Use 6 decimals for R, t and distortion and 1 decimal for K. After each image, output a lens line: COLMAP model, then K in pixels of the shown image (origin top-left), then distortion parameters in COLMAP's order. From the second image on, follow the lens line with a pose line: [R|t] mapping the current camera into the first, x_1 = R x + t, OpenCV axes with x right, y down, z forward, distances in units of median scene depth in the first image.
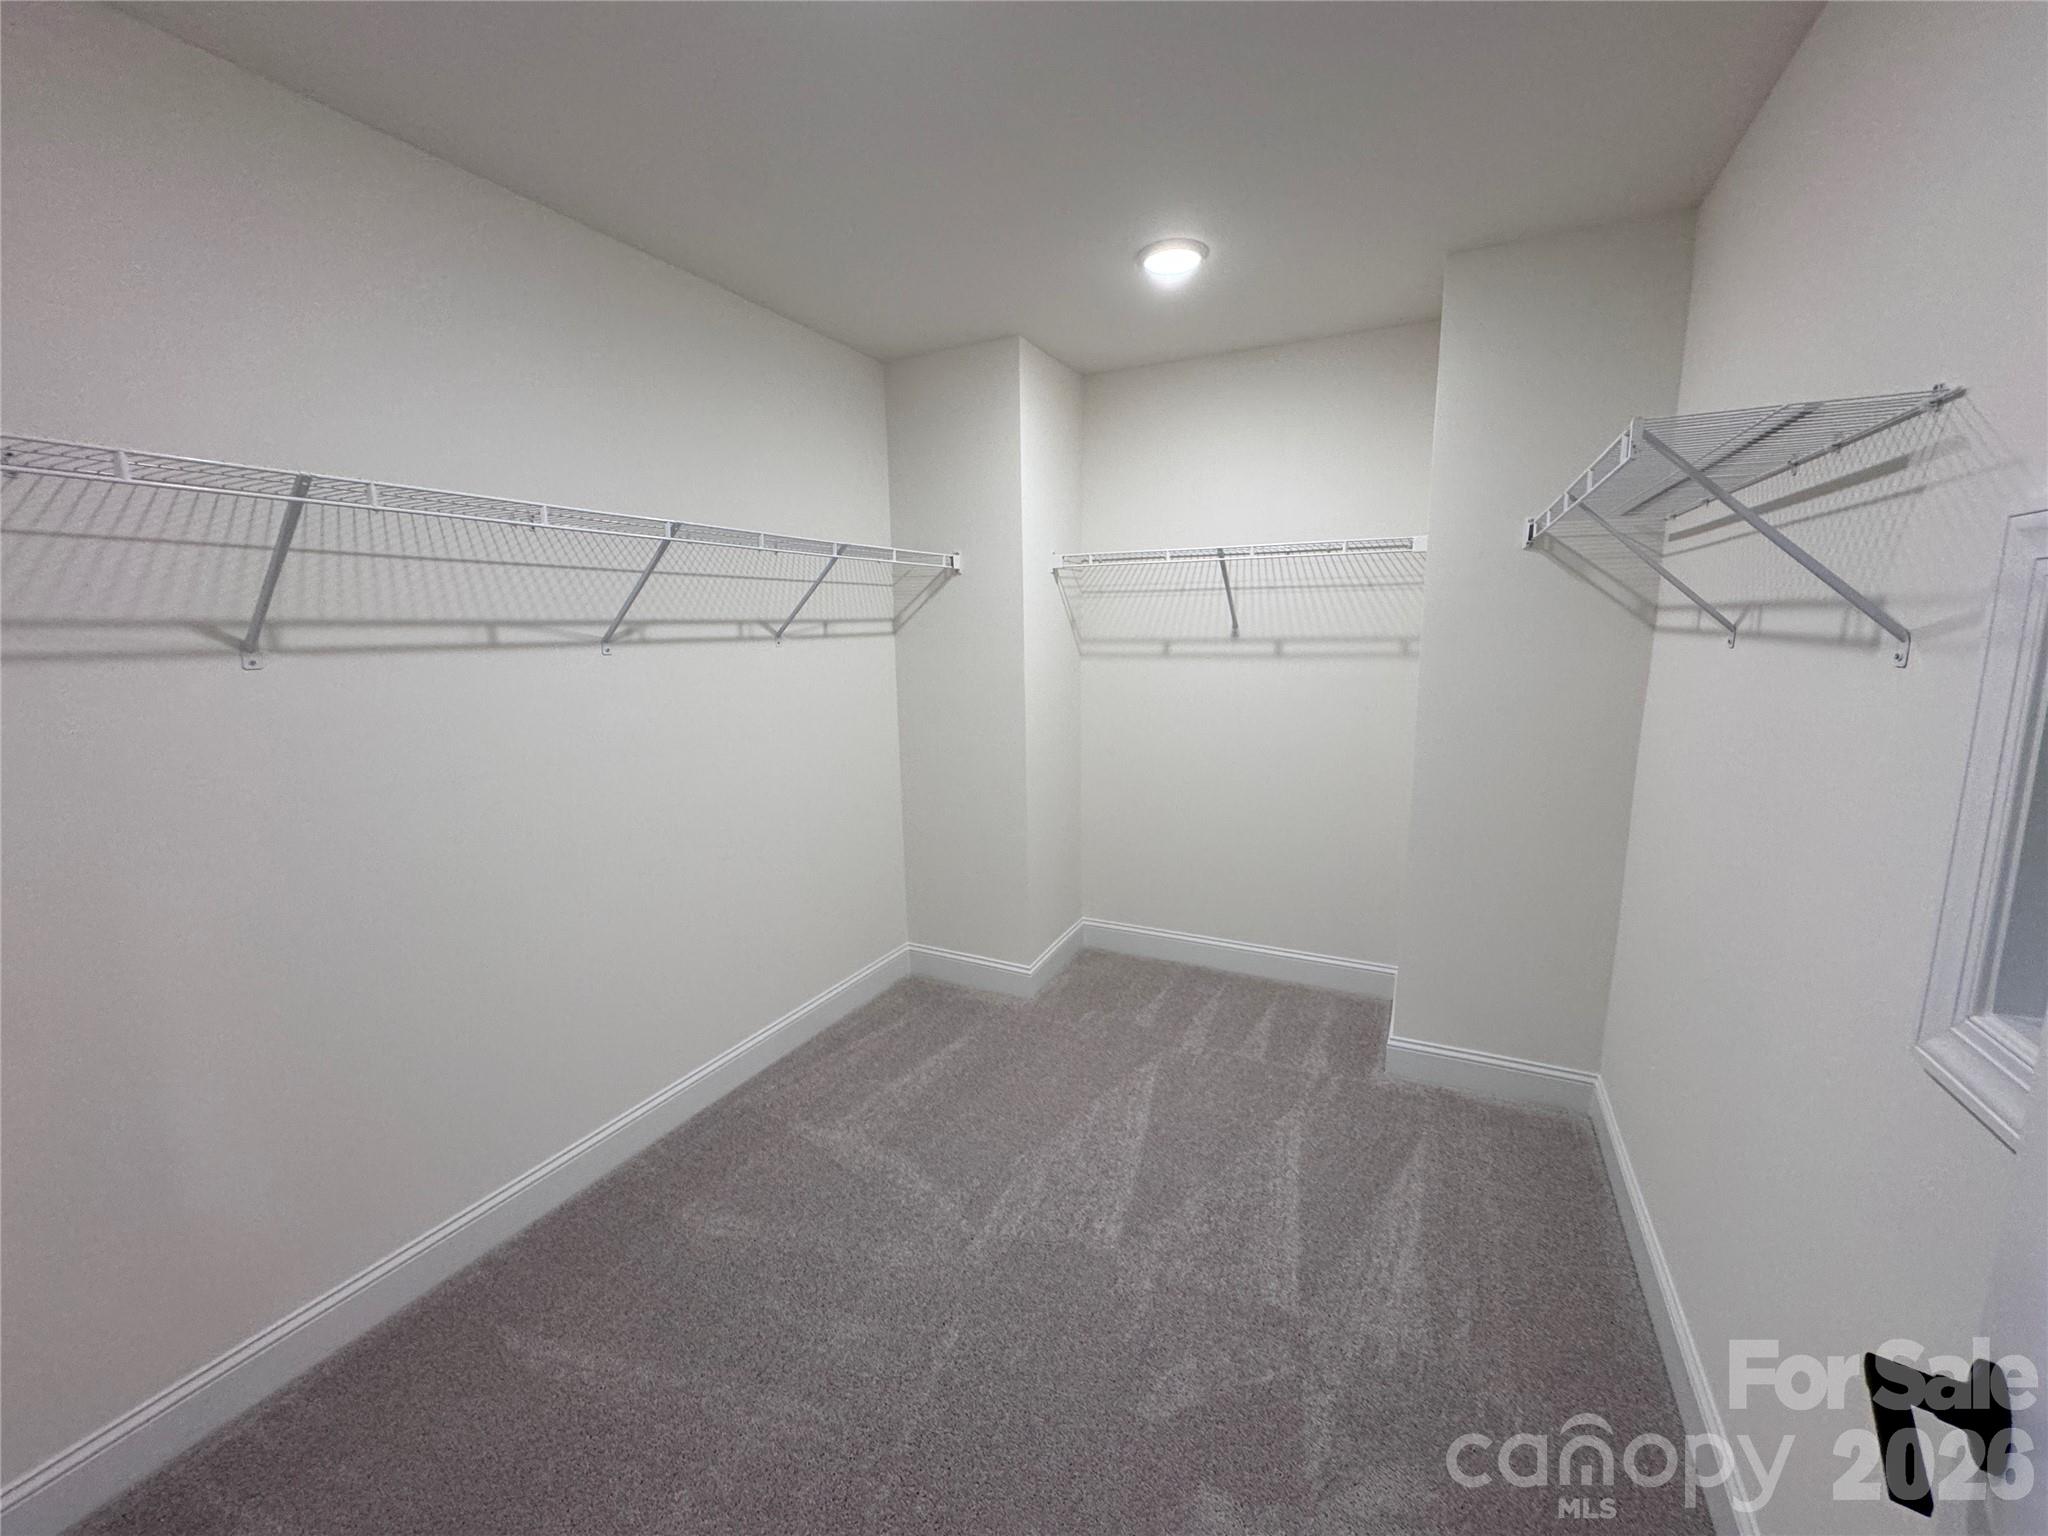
lens RADIAL K [[818.2, 0, 1027.7], [0, 818.2, 767.7], [0, 0, 1]] dist [-0.002383, -0.001643]
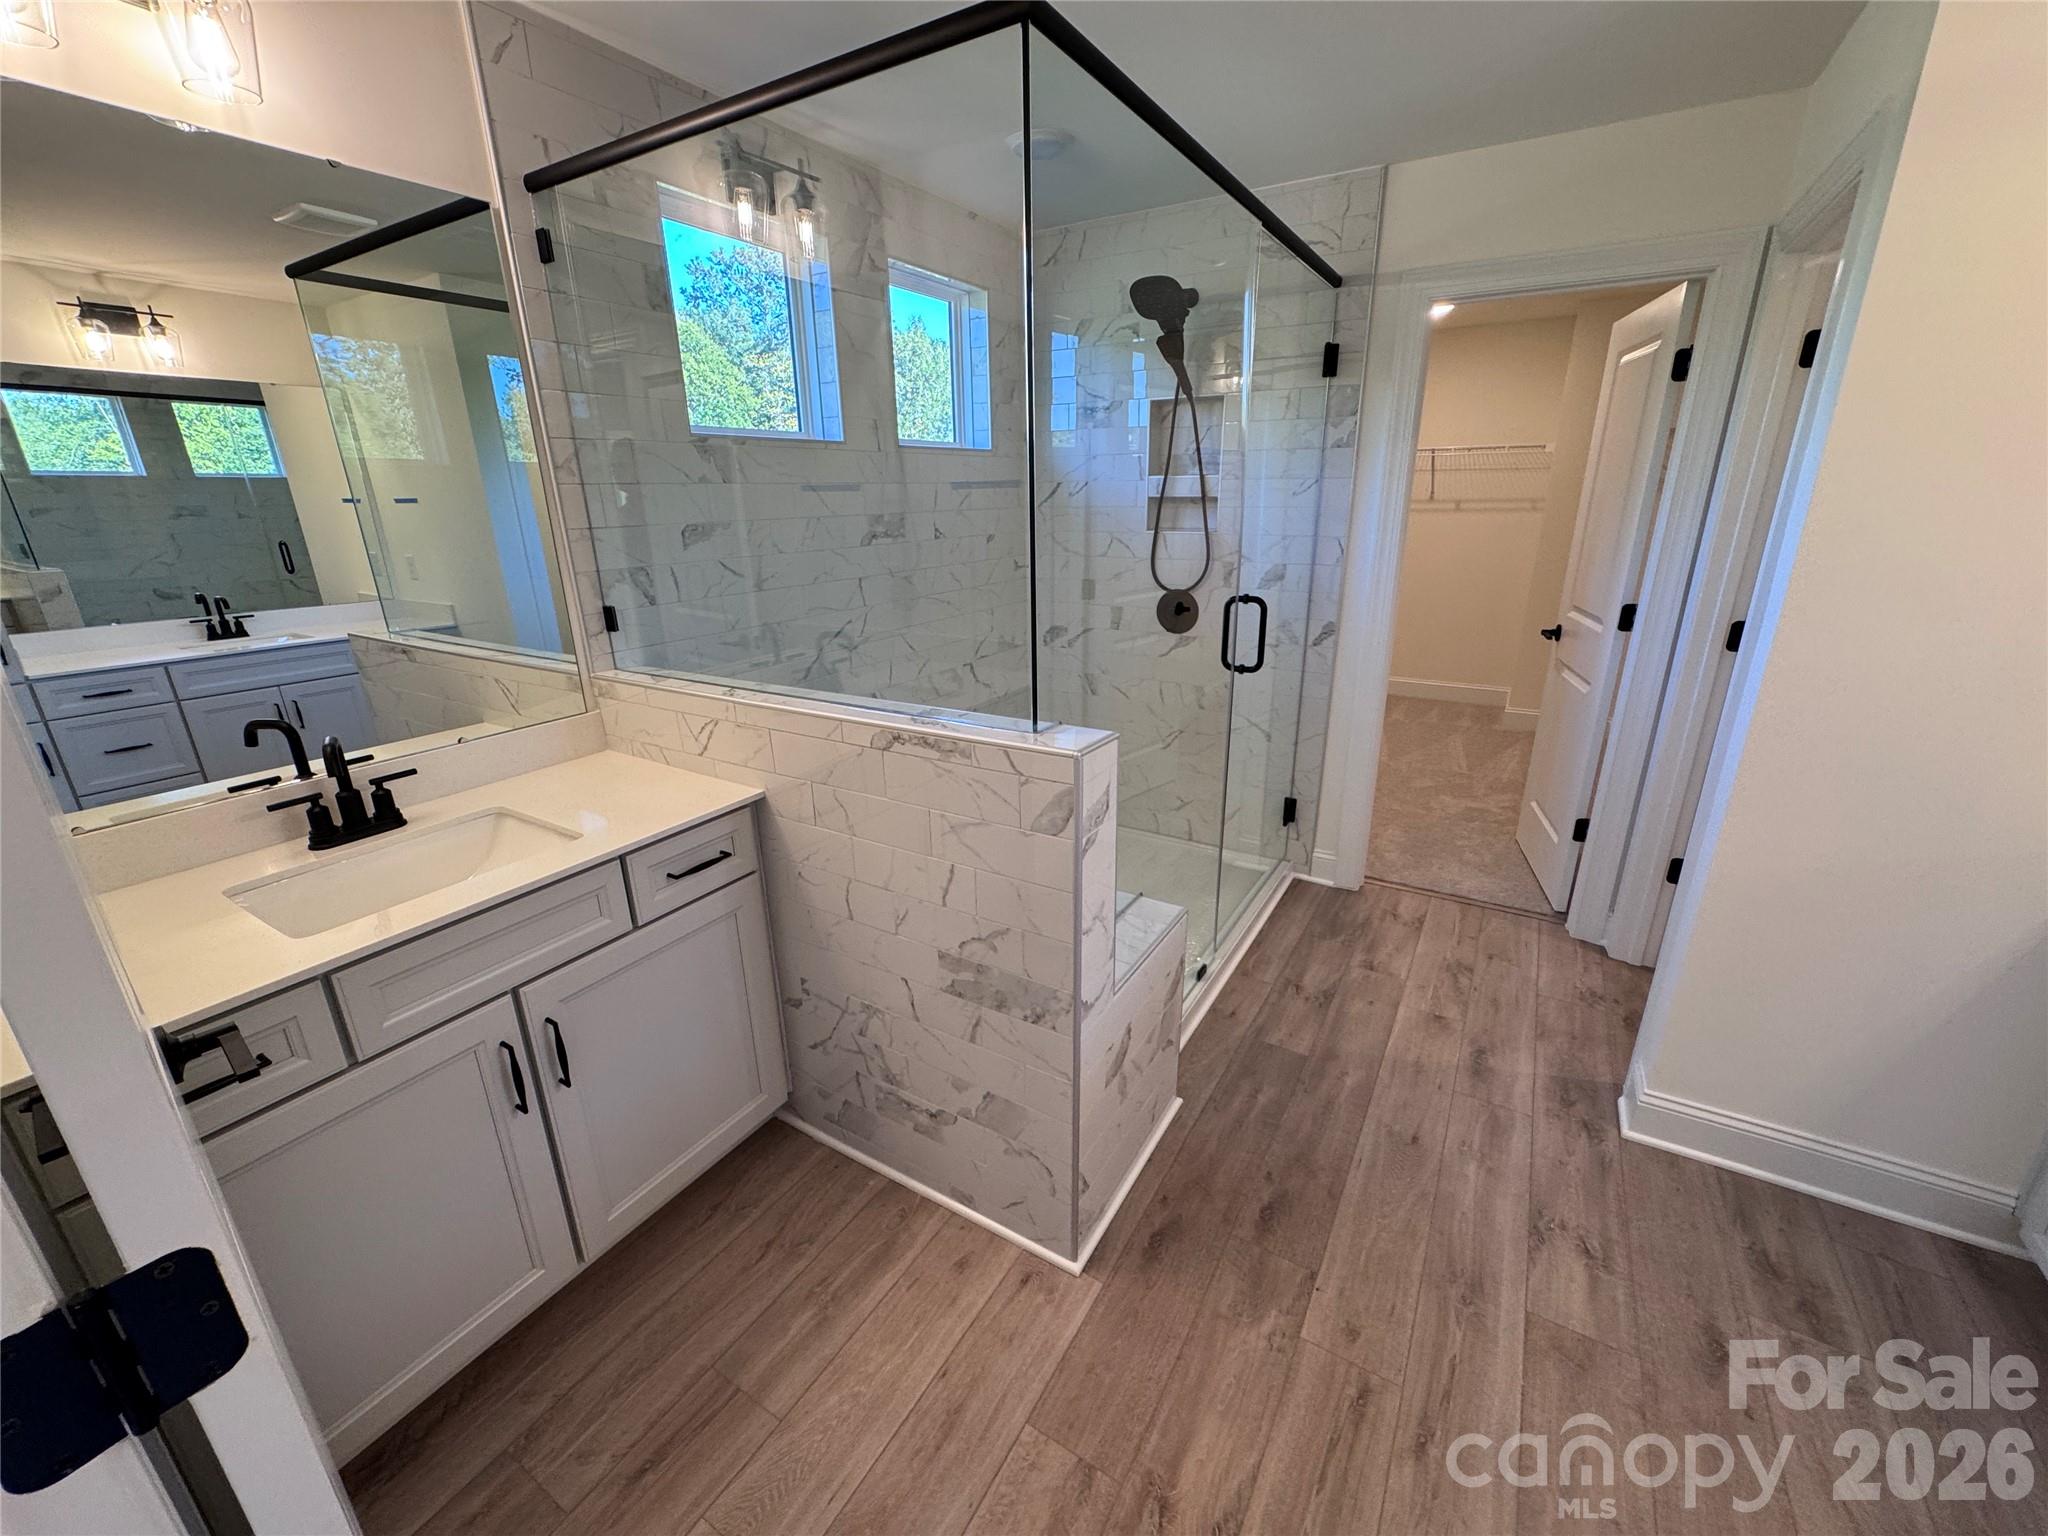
lens RADIAL K [[818.2, 0, 1033.7], [0, 818.2, 770.6], [0, 0, 1]] dist [-0.002383, -0.001643]
pose [[0.995985, 0.020887, -0.087052, -0.447280], [-0.006585, 0.986860, 0.161444, 0.140674], [0.089280, -0.160223, 0.983035, -0.918624]]
